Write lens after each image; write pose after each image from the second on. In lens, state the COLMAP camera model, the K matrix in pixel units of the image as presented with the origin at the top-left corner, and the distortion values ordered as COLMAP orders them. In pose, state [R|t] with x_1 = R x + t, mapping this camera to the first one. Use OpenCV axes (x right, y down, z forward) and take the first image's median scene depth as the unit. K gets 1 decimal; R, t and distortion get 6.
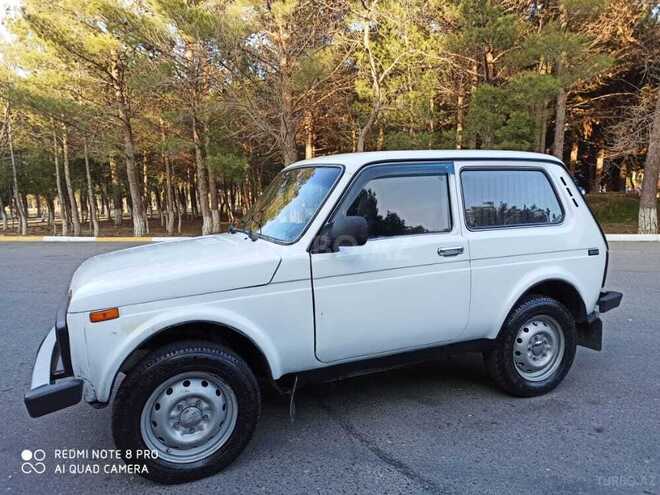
lens RADIAL K [[486.7, 0, 330.5], [0, 486.7, 248.4], [0, 0, 1]] dist [0.066971, -0.052586]
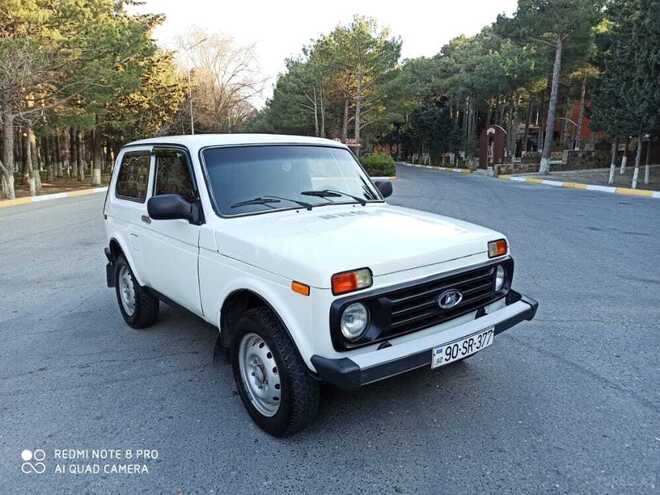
lens RADIAL K [[486.7, 0, 330.9], [0, 486.7, 250.9], [0, 0, 1]] dist [0.066971, -0.052586]
pose [[-0.268484, -0.154391, 0.950831, -1.268237], [0.135493, 0.971207, 0.195958, -0.149811], [-0.953707, 0.181442, -0.239835, 1.333989]]
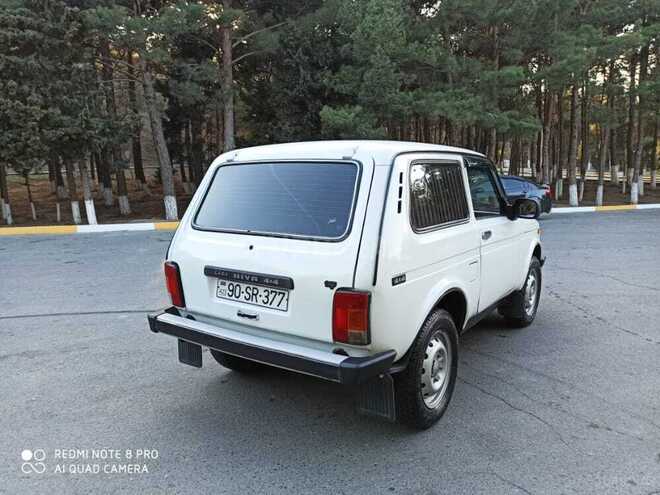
lens RADIAL K [[486.7, 0, 332.4], [0, 486.7, 247.8], [0, 0, 1]] dist [0.066971, -0.052586]
pose [[-0.849125, 0.110433, -0.516519, 0.892817], [-0.031435, 0.965600, 0.258125, -0.298553], [0.527256, 0.235417, -0.816444, 2.194867]]
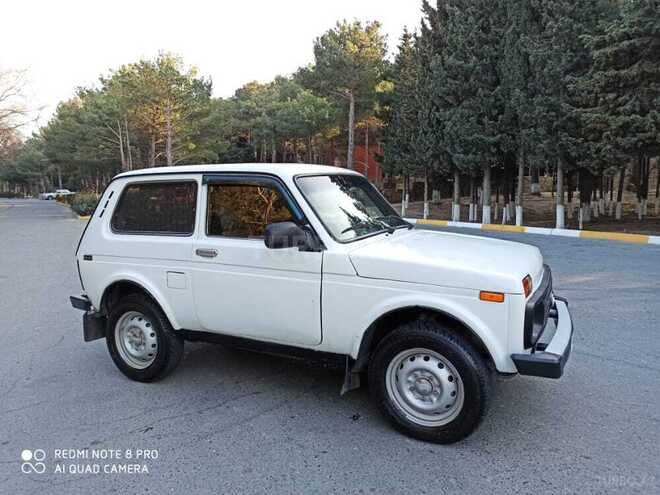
lens RADIAL K [[486.7, 0, 331.6], [0, 486.7, 249.8], [0, 0, 1]] dist [0.066971, -0.052586]
pose [[-0.644340, -0.055789, 0.762701, -1.010885], [0.123468, 0.976662, 0.175747, -0.216556], [-0.754706, 0.207410, -0.622415, 1.937947]]
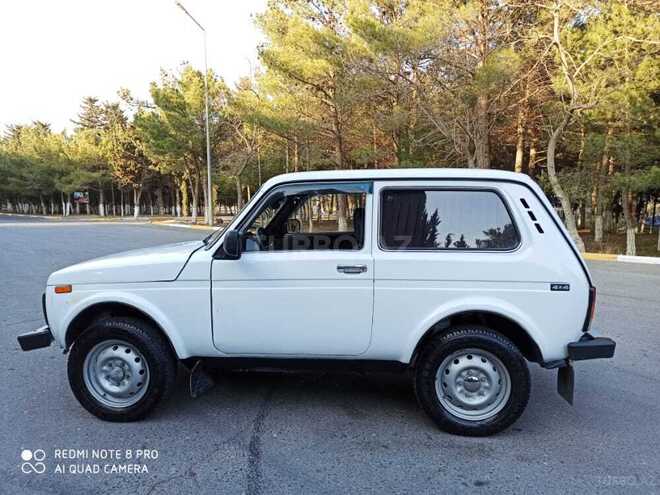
lens RADIAL K [[486.7, 0, 330.3], [0, 486.7, 246.9], [0, 0, 1]] dist [0.066971, -0.052586]
pose [[0.878222, 0.072143, -0.472781, 0.661133], [-0.076265, 0.997033, 0.010473, -0.045976], [0.472133, 0.026859, 0.881118, 0.068636]]
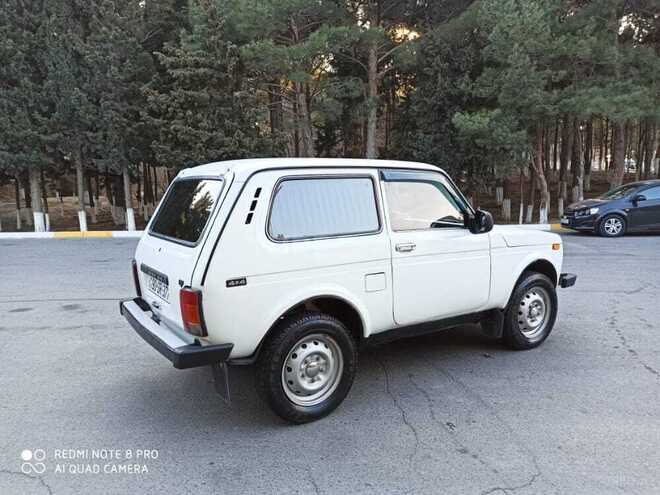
lens RADIAL K [[486.7, 0, 331.6], [0, 486.7, 248.2], [0, 0, 1]] dist [0.066971, -0.052586]
pose [[-0.983002, 0.068596, -0.170299, 0.373589], [0.025039, 0.969002, 0.245782, -0.326058], [0.181880, 0.237340, -0.954248, 2.495751]]
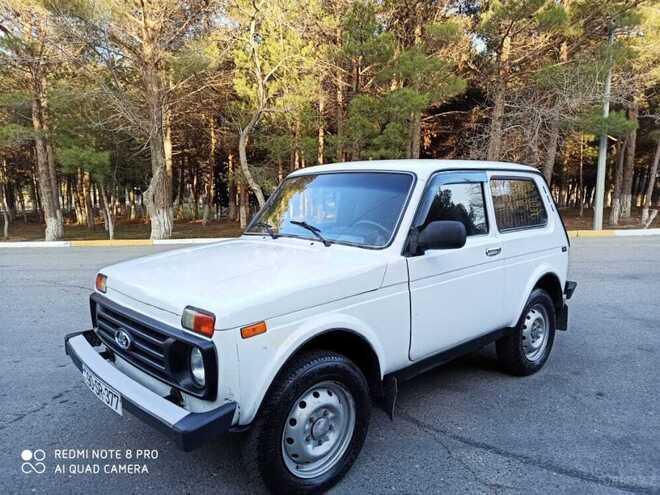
lens RADIAL K [[486.7, 0, 329.9], [0, 486.7, 249.7], [0, 0, 1]] dist [0.066971, -0.052586]
pose [[0.943760, -0.023948, 0.329764, -0.459155], [0.023364, 0.999711, 0.005733, -0.013057], [-0.329806, 0.002294, 0.944046, 0.060727]]
